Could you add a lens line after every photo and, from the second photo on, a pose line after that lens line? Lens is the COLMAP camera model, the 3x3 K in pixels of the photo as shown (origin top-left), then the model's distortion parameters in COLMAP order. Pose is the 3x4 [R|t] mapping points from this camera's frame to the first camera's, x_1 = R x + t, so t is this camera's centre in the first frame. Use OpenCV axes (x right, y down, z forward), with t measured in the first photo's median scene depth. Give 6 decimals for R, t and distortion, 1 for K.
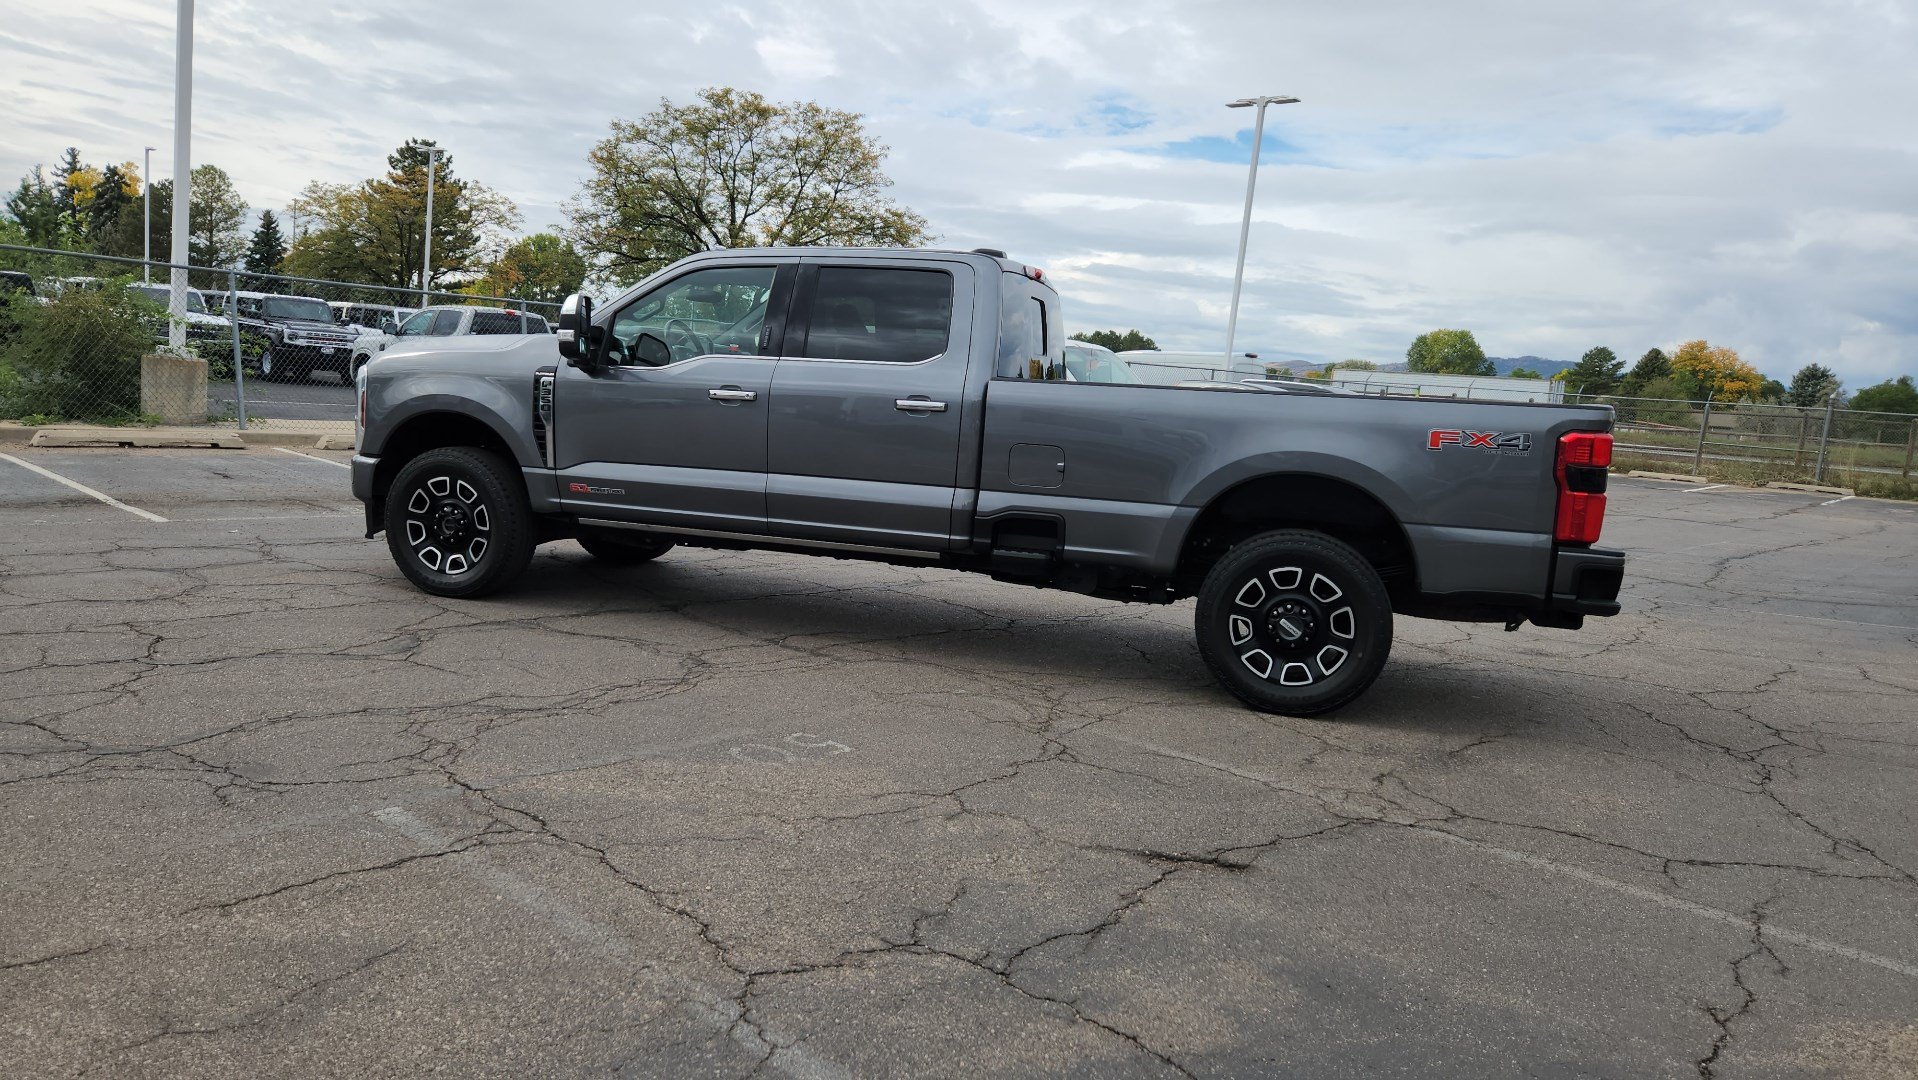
lens RADIAL K [[1277.3, 0, 924.7], [0, 1277.3, 549.6], [0, 0, 1]] dist [0.073278, -0.058037]
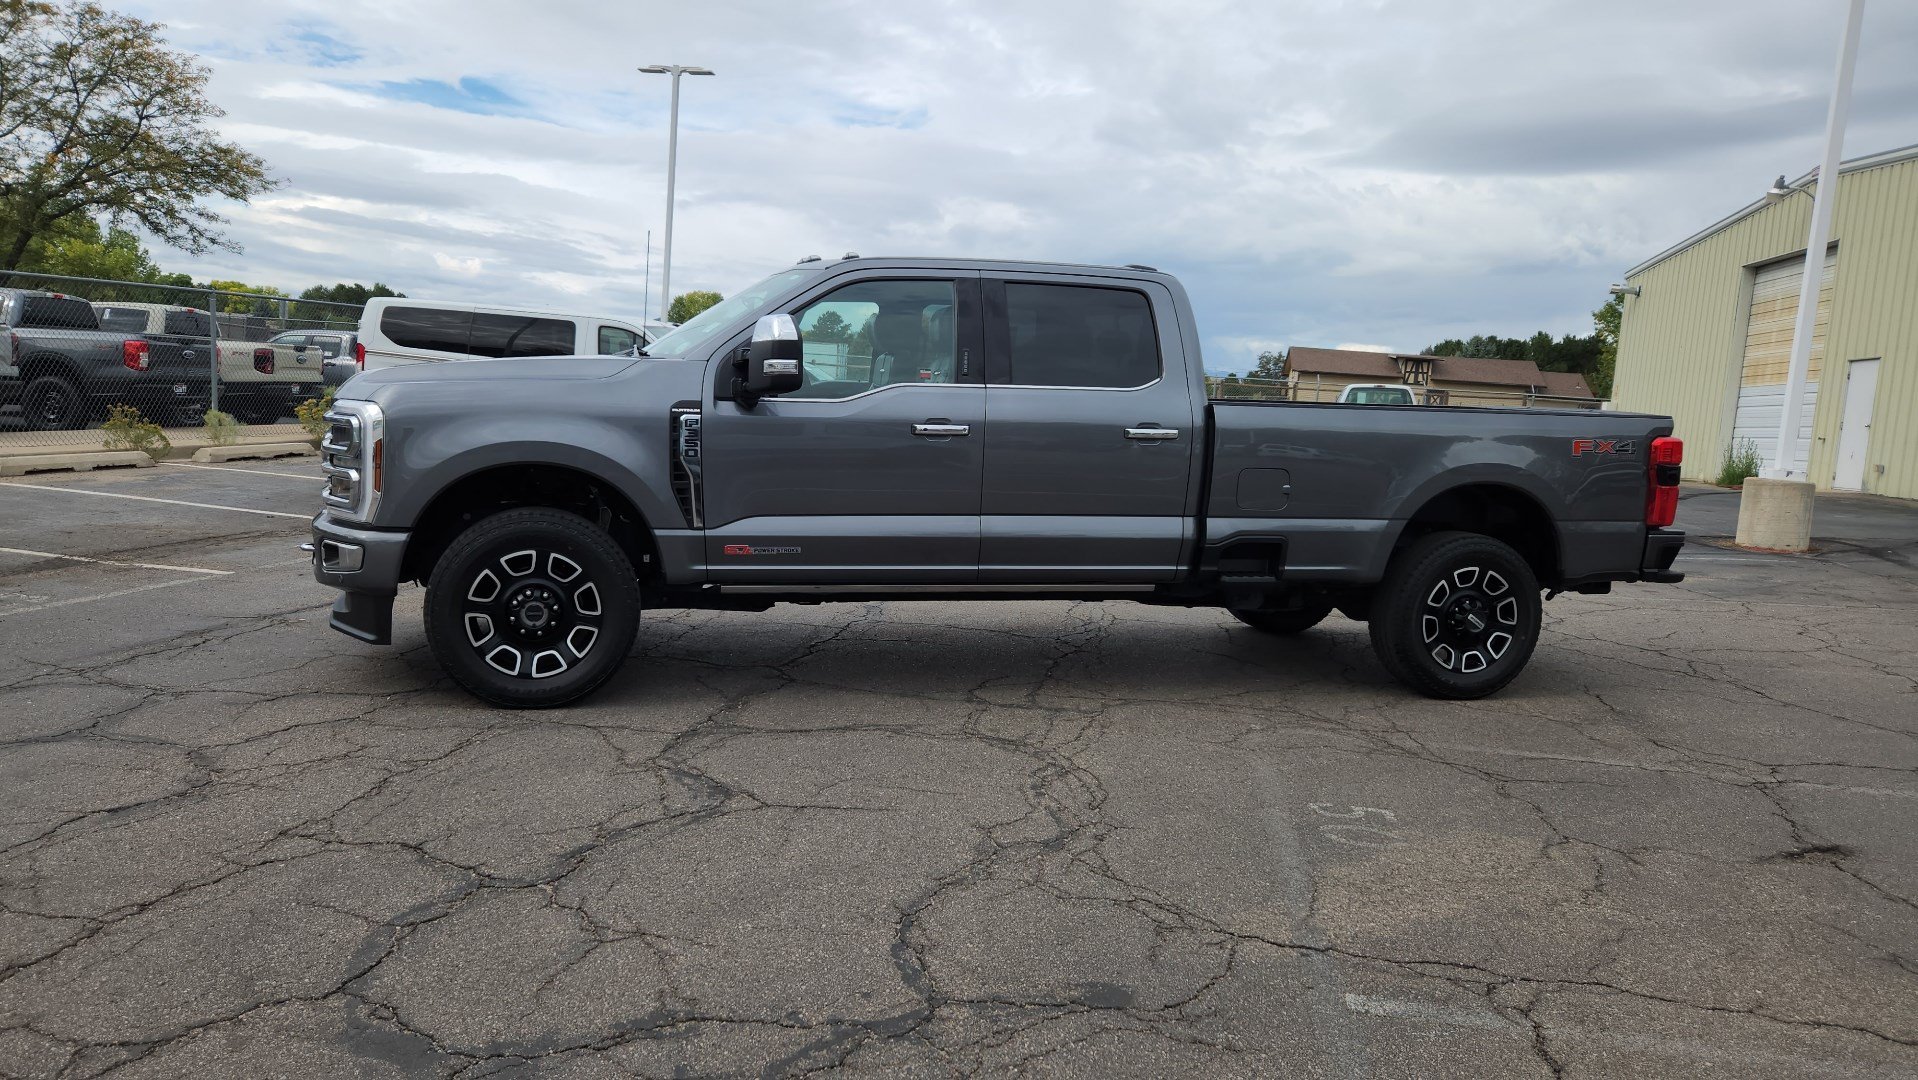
lens RADIAL K [[1277.3, 0, 924.9], [0, 1277.3, 531.0], [0, 0, 1]] dist [0.073278, -0.058037]
pose [[0.845397, -0.085978, 0.527174, -0.608354], [0.076380, 0.996276, 0.039999, -0.085325], [-0.528649, 0.006451, 0.848816, 0.260118]]
